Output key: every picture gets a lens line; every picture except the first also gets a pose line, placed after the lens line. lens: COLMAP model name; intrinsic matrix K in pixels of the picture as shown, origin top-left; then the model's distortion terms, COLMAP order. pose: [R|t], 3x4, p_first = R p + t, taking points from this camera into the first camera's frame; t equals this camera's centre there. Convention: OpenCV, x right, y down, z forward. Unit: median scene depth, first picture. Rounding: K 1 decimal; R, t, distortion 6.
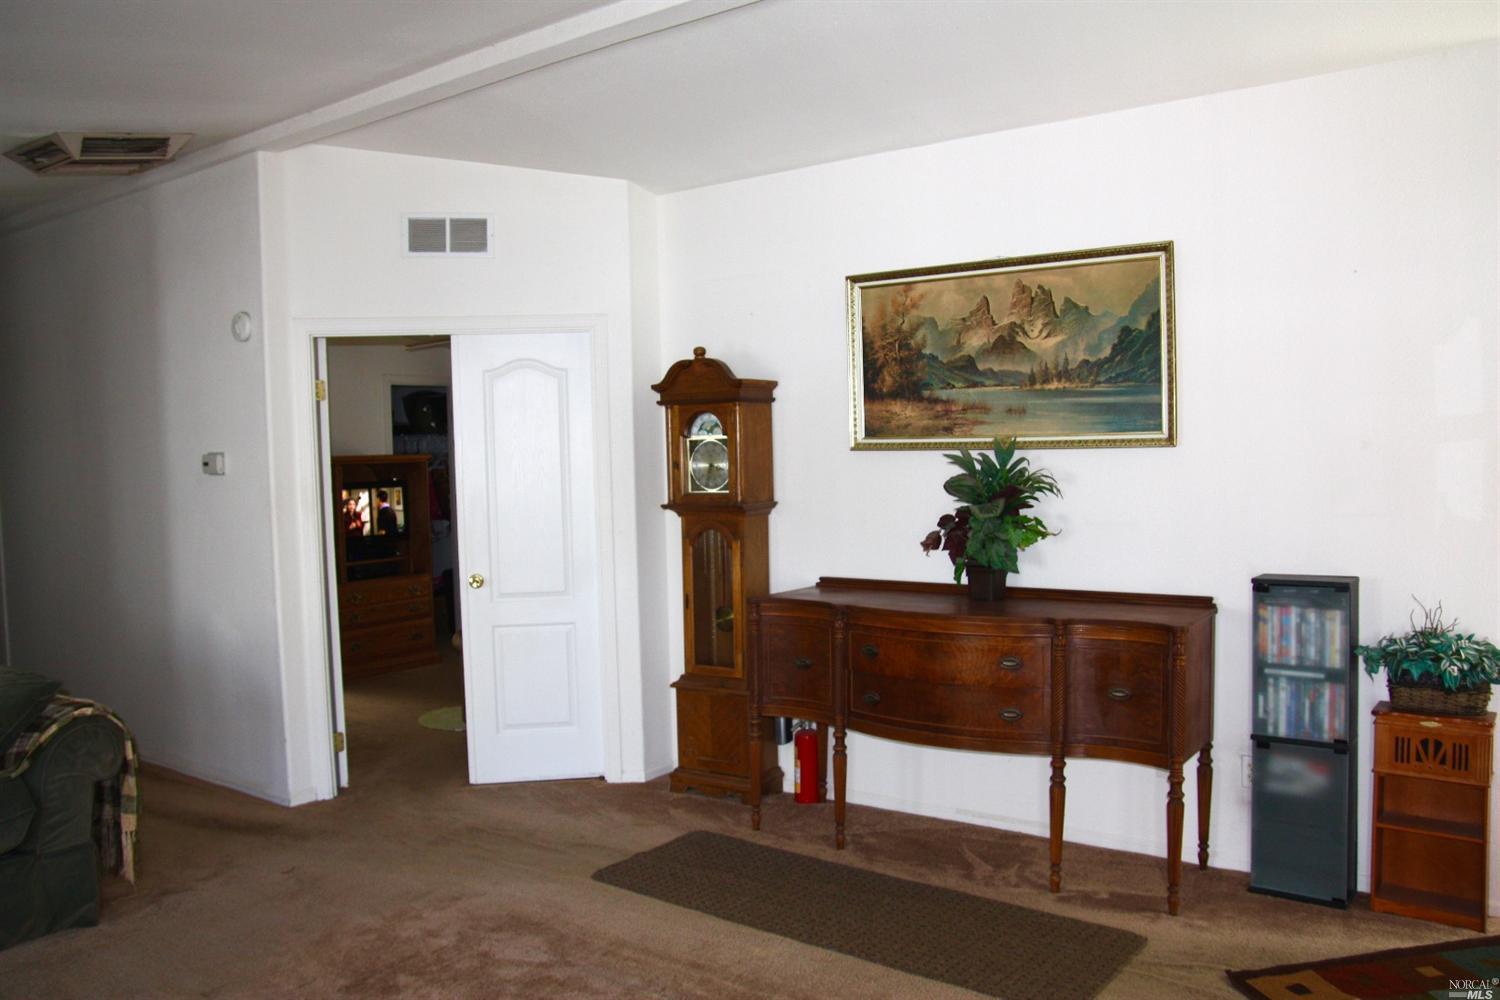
lens RADIAL K [[1180.5, 0, 749.3], [0, 1180.5, 505.6], [0, 0, 1]] dist [-0.103283, 0.092737]
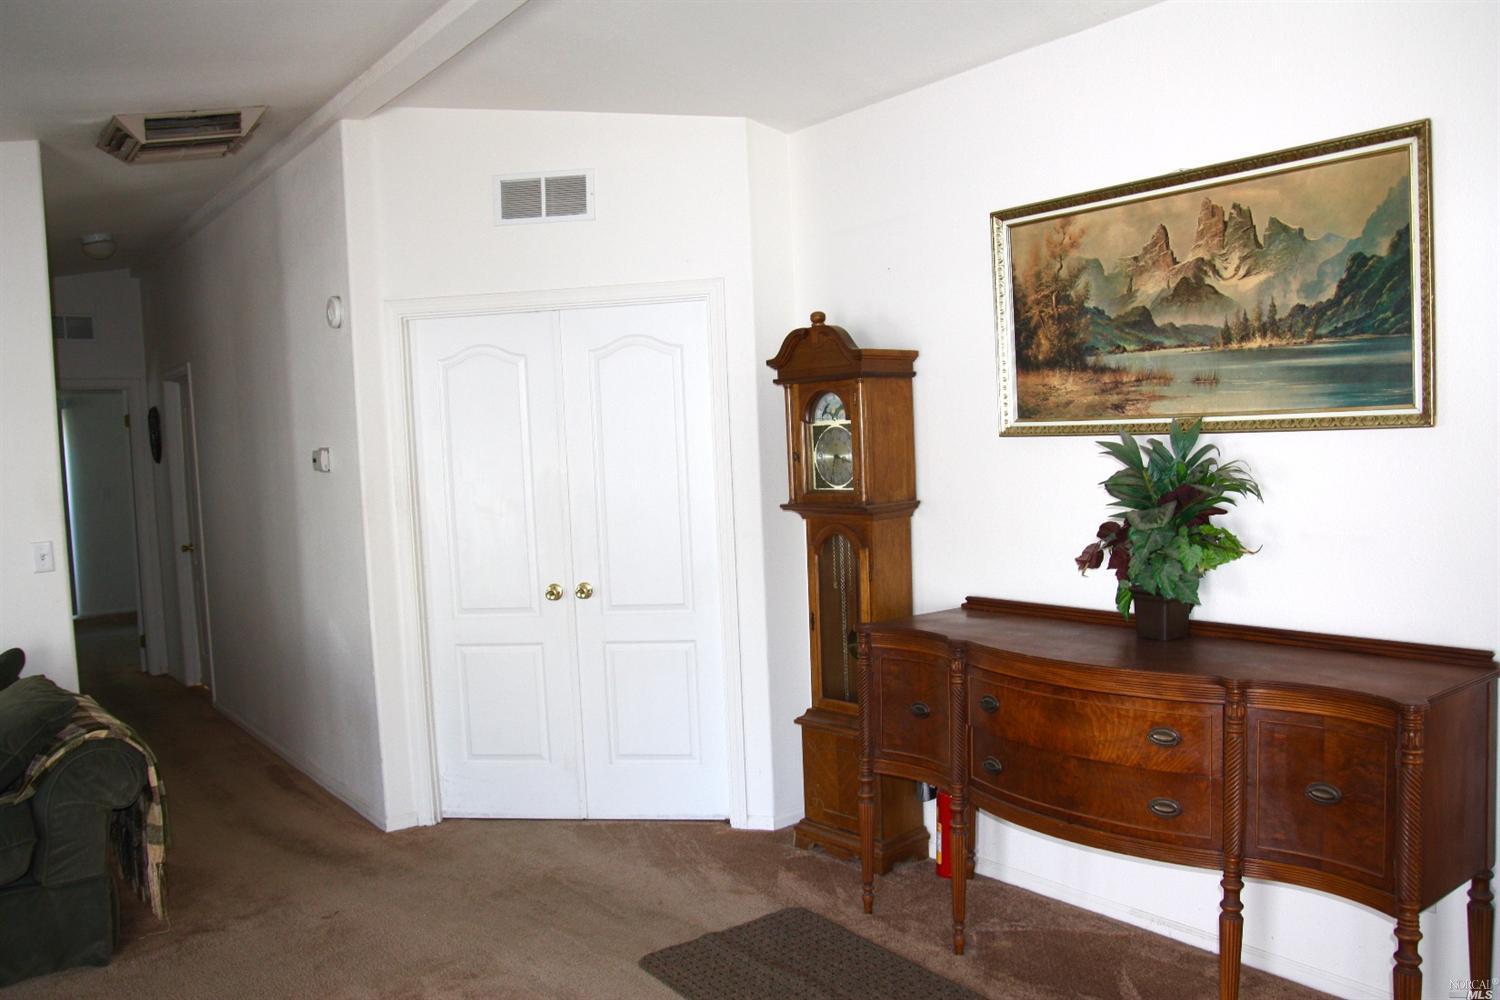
lens RADIAL K [[1180.5, 0, 739.4], [0, 1180.5, 508.7], [0, 0, 1]] dist [-0.103283, 0.092737]
pose [[0.957554, 0.001844, -0.288247, 0.152343], [0.003976, 0.999800, 0.019605, -0.015817], [0.288226, -0.019919, 0.957355, 0.217084]]
